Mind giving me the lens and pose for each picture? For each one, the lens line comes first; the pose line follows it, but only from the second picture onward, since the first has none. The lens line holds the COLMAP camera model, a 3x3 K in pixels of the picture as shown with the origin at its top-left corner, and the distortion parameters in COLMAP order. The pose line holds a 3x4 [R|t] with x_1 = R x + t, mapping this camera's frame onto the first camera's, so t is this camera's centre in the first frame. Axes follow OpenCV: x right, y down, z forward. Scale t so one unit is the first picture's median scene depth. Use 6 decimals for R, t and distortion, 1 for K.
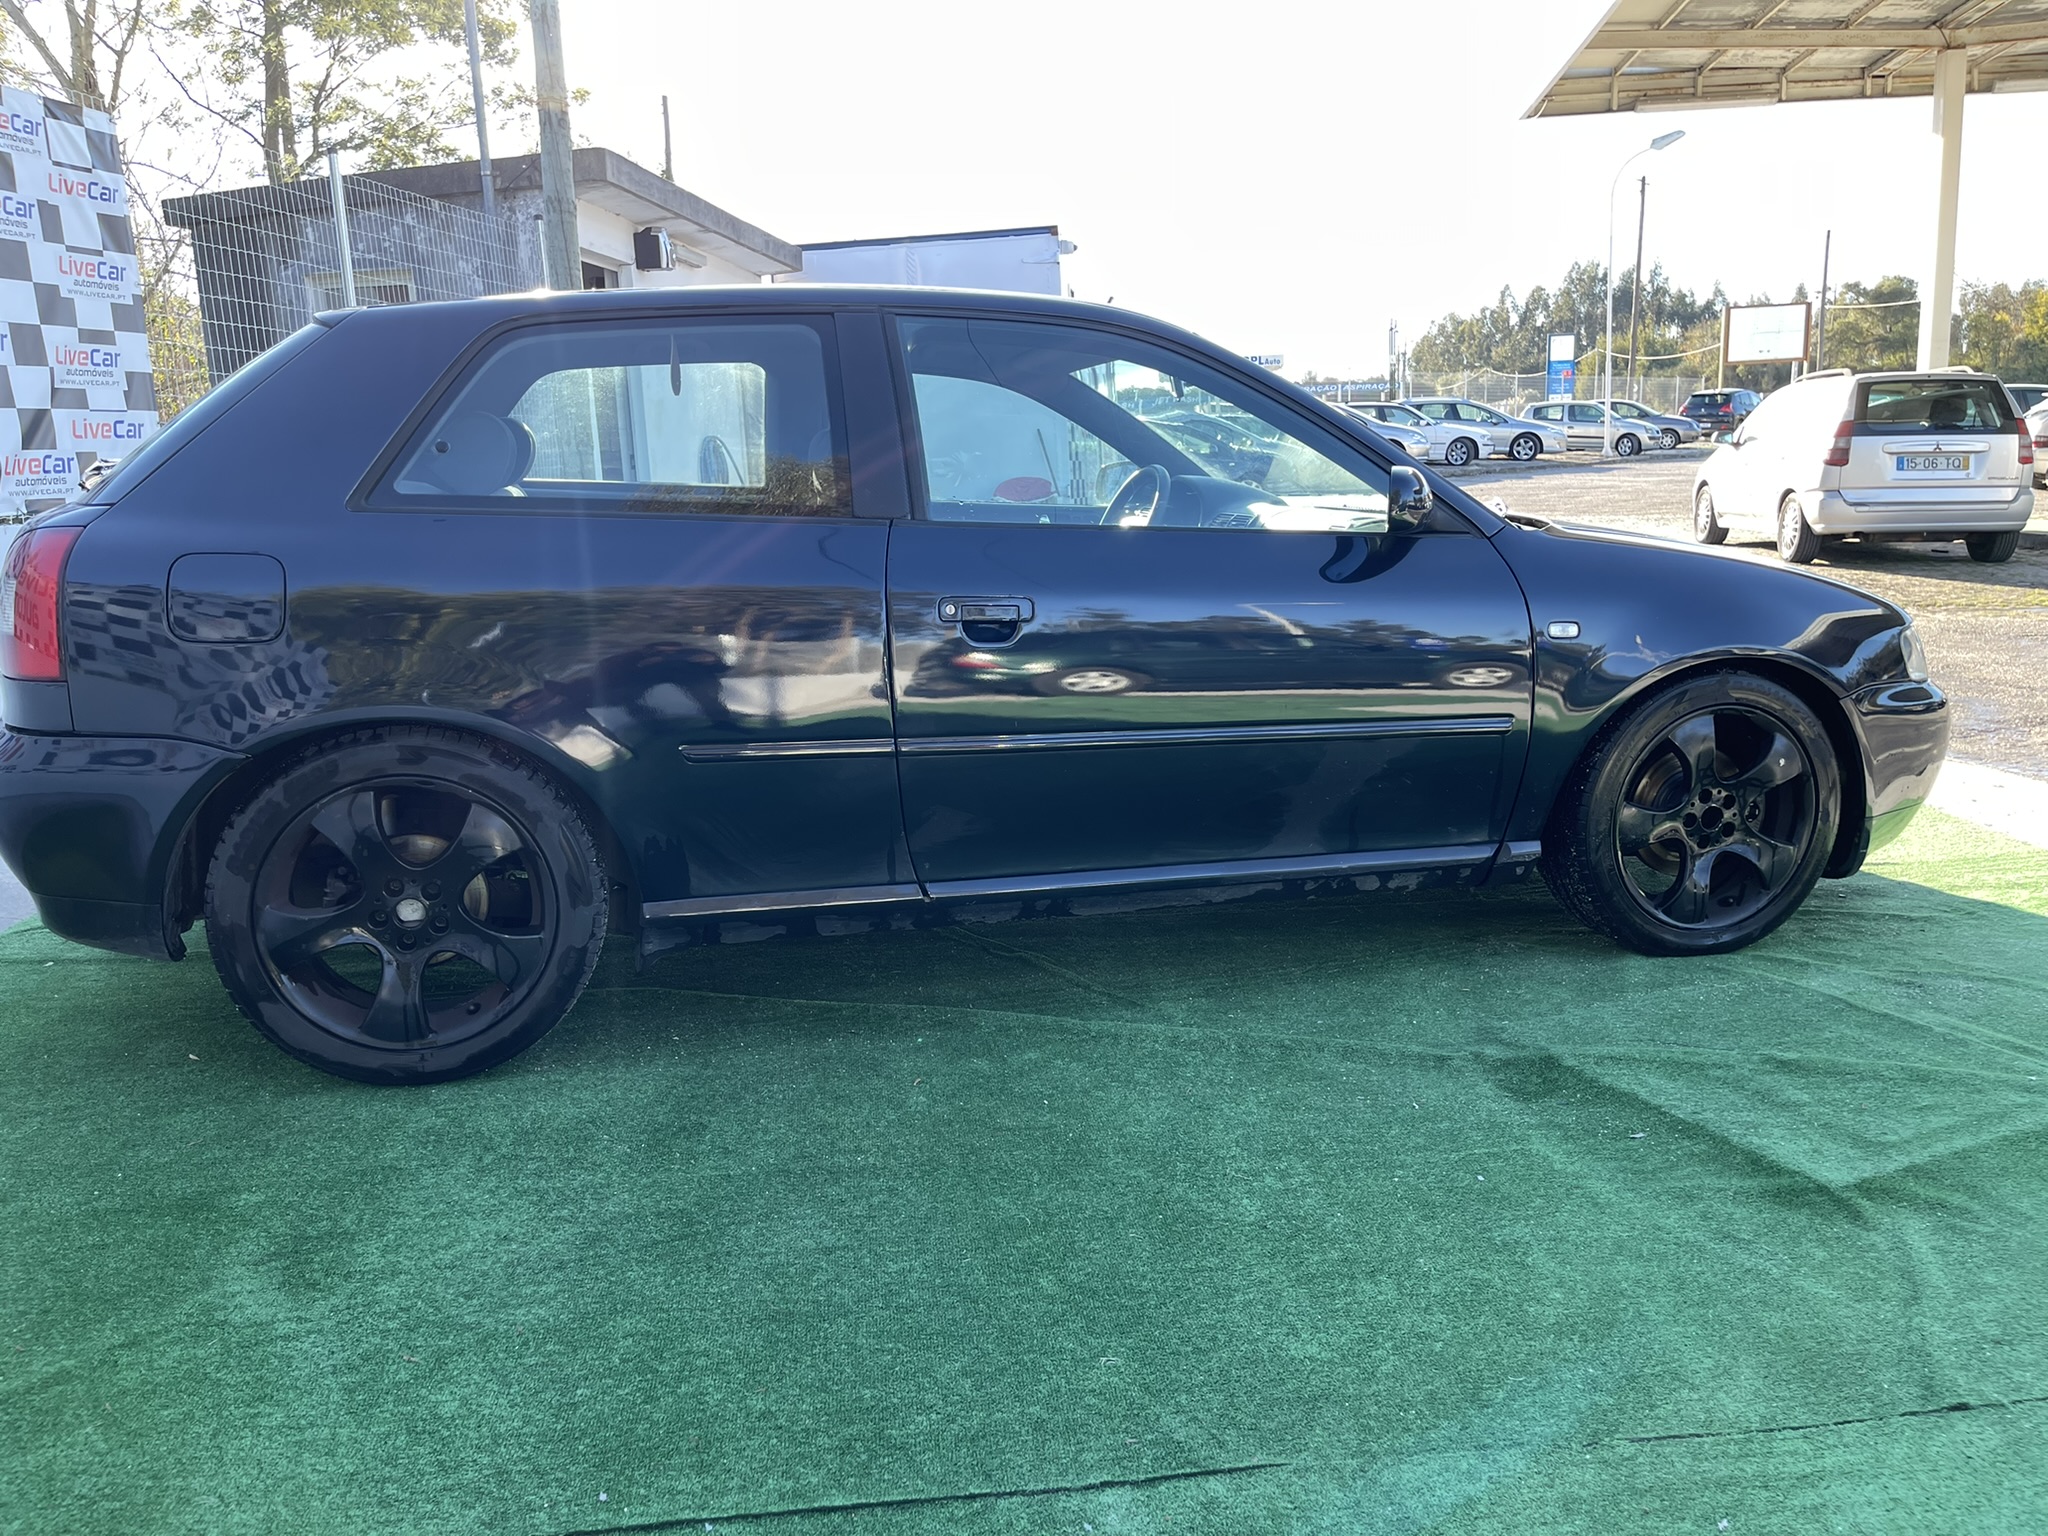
lens RADIAL K [[1543.0, 0, 1024.0], [0, 1543.0, 768.0], [0, 0, 1]] dist [0.085270, -0.152485]
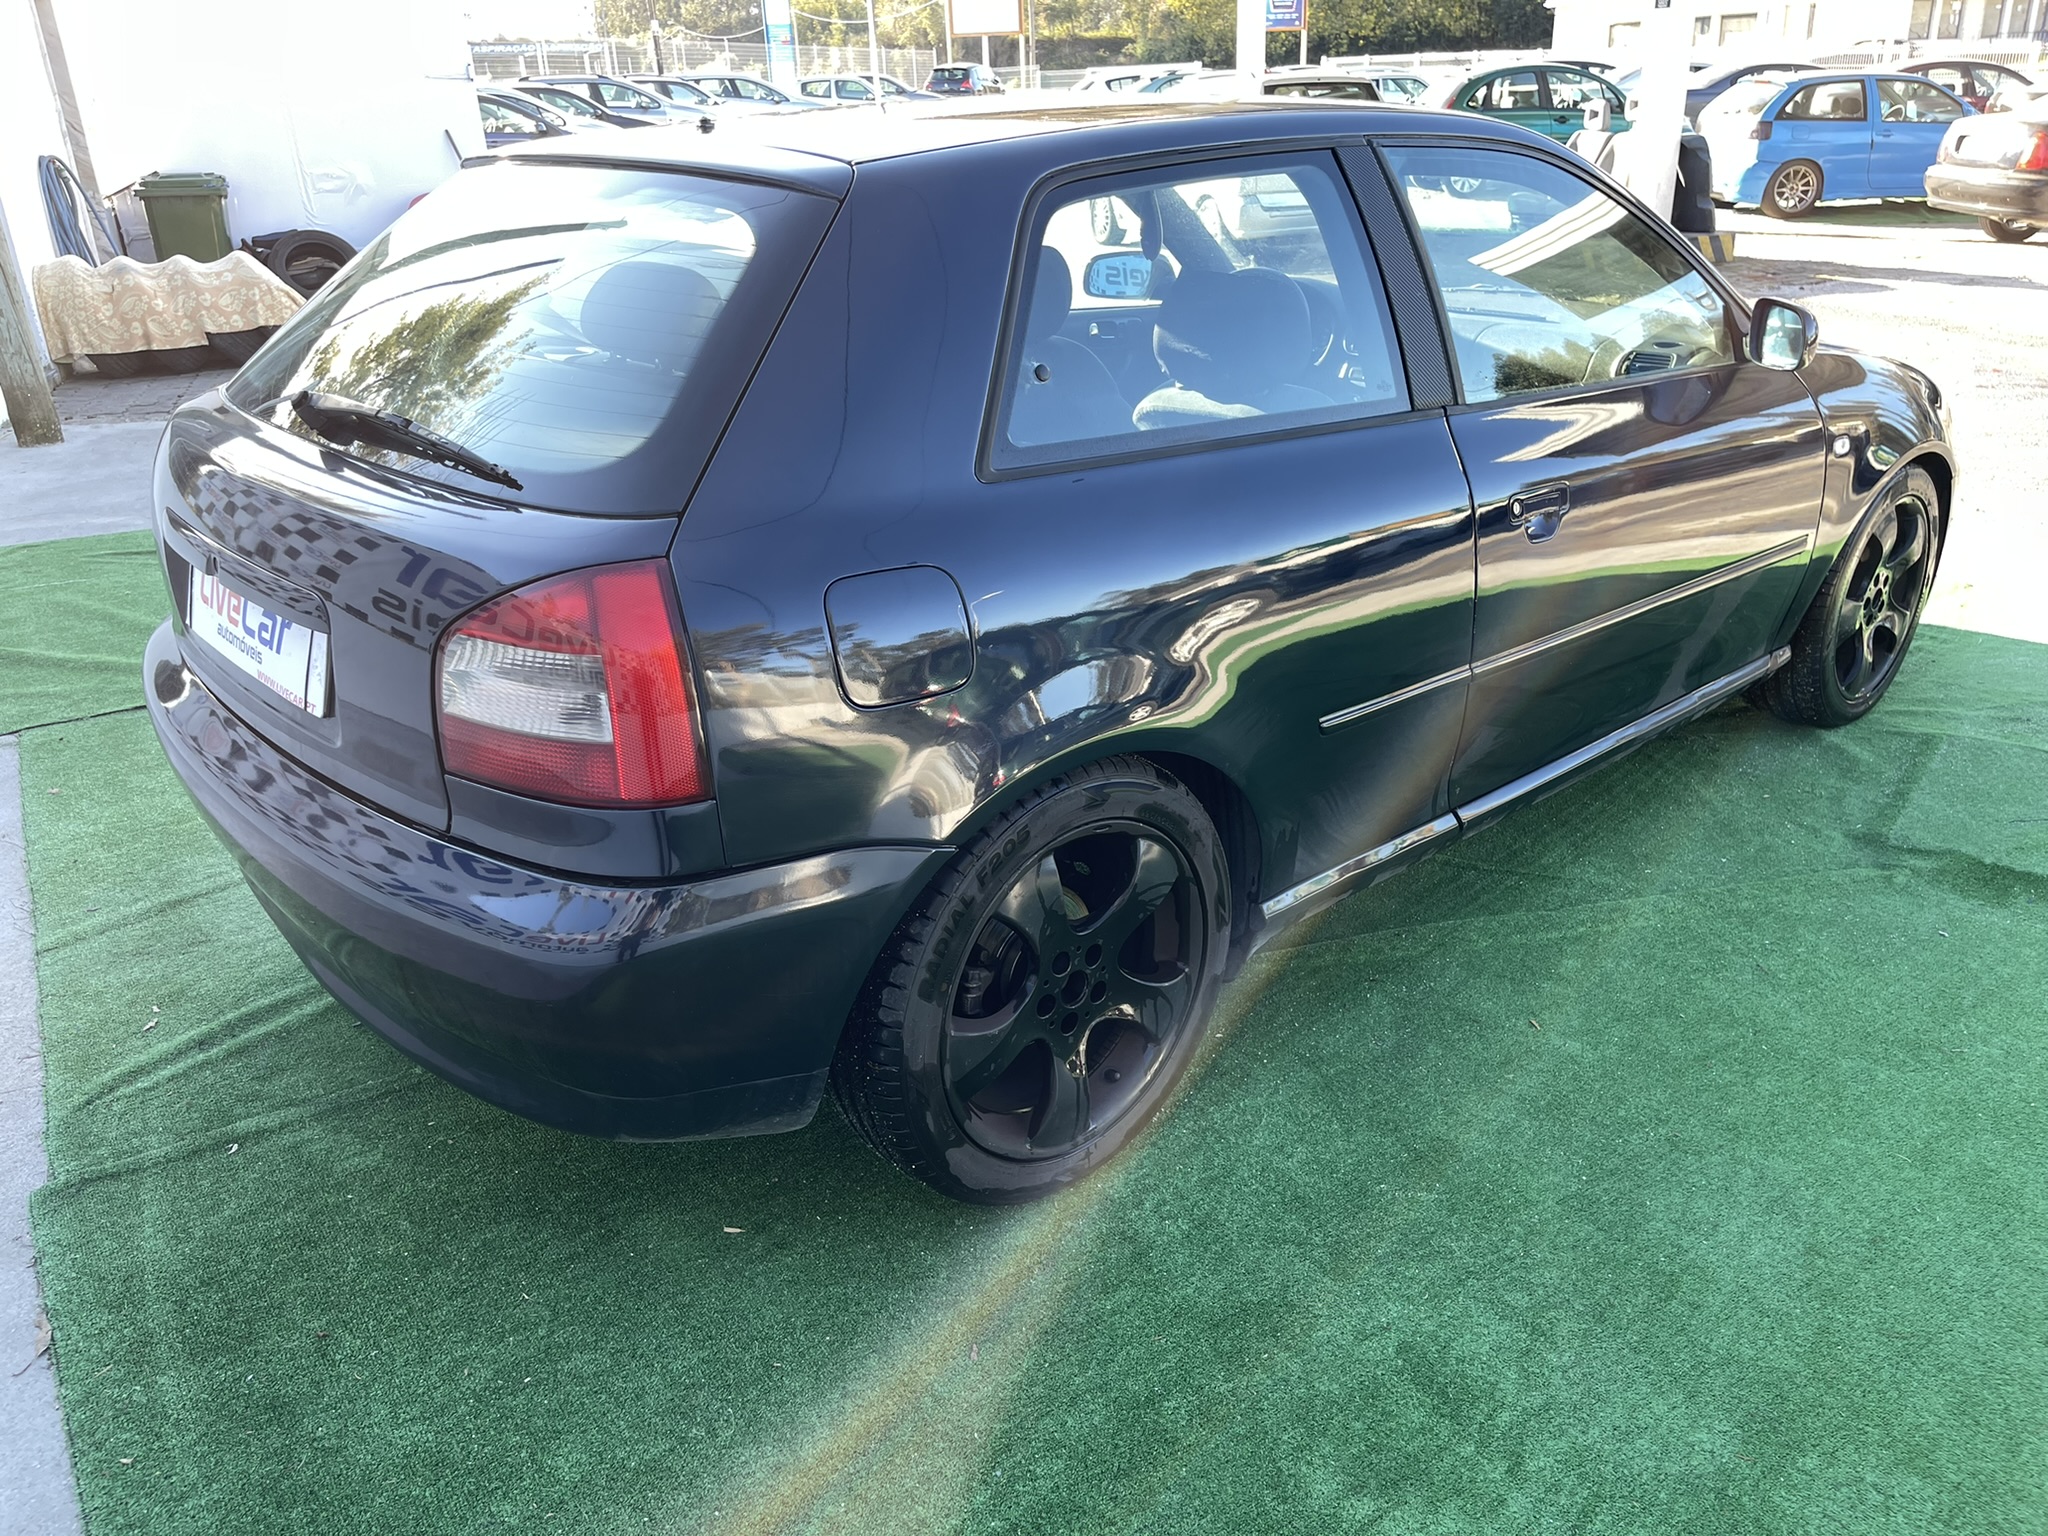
lens RADIAL K [[1573.4, 0, 1024.0], [0, 1573.4, 768.0], [0, 0, 1]] dist [0.002249, -0.003310]
pose [[0.861450, -0.196711, 0.468198, -0.203637], [0.100776, 0.969815, 0.222043, -0.051685], [-0.497744, -0.144096, 0.855270, 0.090802]]
